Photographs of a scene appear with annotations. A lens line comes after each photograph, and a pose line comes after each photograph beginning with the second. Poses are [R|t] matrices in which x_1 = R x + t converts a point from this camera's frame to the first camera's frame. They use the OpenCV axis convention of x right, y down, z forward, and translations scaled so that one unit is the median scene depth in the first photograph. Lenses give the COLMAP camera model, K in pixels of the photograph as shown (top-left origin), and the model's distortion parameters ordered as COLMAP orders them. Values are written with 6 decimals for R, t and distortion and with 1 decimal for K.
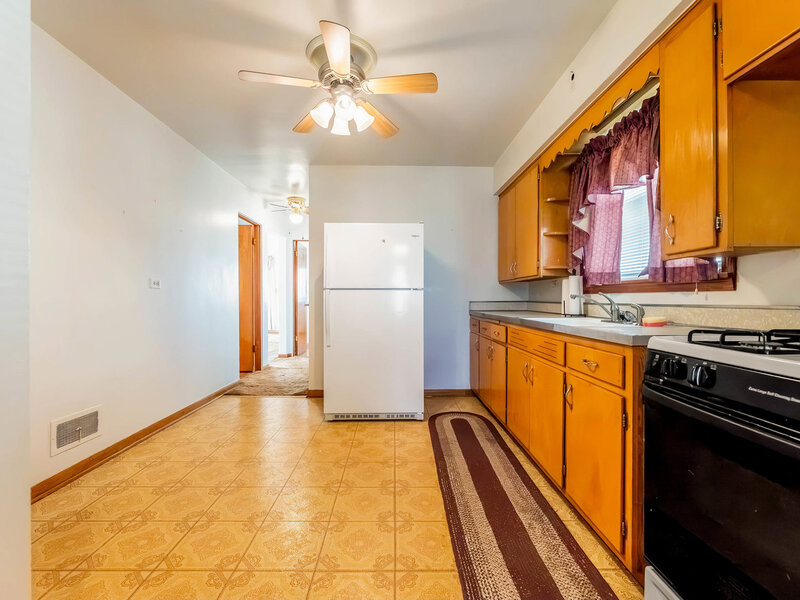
lens RADIAL K [[368.7, 0, 404.2], [0, 368.7, 299.7], [0, 0, 1]] dist [-0.011385, 0.002352]
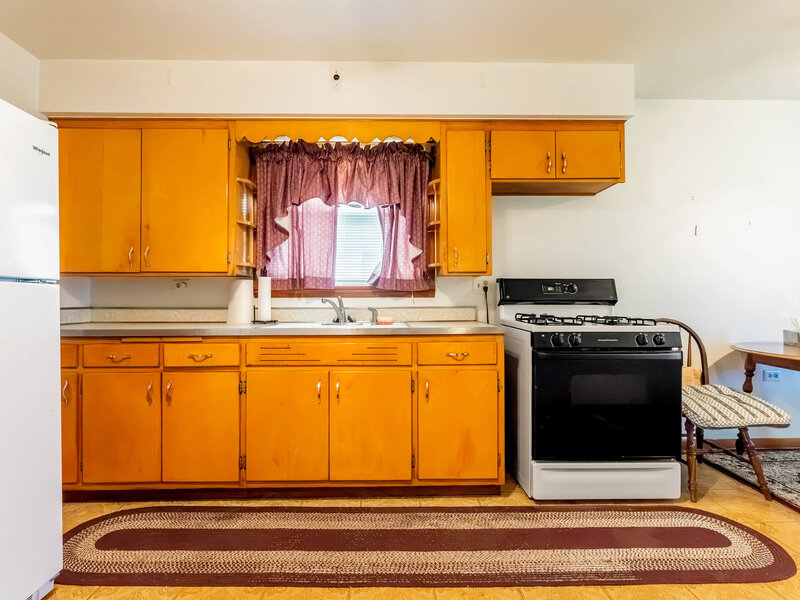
lens RADIAL K [[368.7, 0, 396.9], [0, 368.7, 300.4], [0, 0, 1]] dist [-0.011385, 0.002352]
pose [[-0.001151, 0.003573, 0.999993, -0.592906], [0.006735, 0.999971, -0.003565, -0.005037], [-0.999977, 0.006731, -0.001175, 0.959453]]
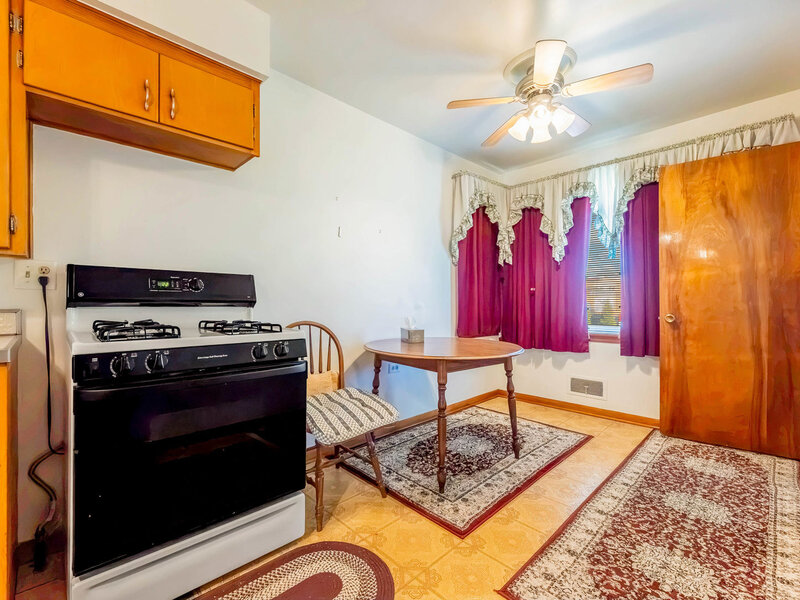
lens RADIAL K [[368.7, 0, 388.1], [0, 368.7, 302.1], [0, 0, 1]] dist [-0.011385, 0.002352]
pose [[-0.679678, 0.000528, 0.733510, -0.356531], [0.001766, 0.999998, 0.000917, -0.002214], [-0.733508, 0.001919, -0.679678, 0.635288]]
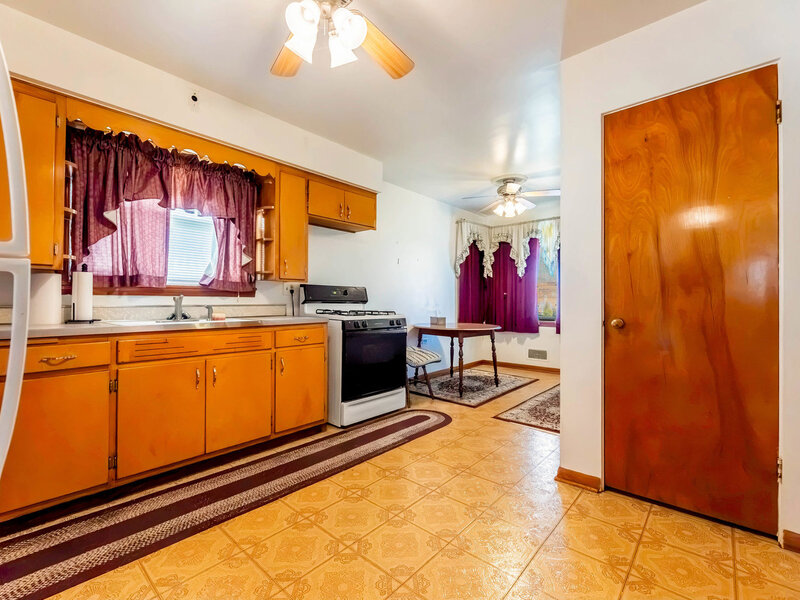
lens RADIAL K [[368.7, 0, 391.7], [0, 368.7, 297.0], [0, 0, 1]] dist [-0.011385, 0.002352]
pose [[-0.734549, 0.003340, 0.678547, -0.811911], [-0.003576, 0.999955, -0.008794, -0.008514], [-0.678546, -0.008886, -0.734504, 1.597455]]
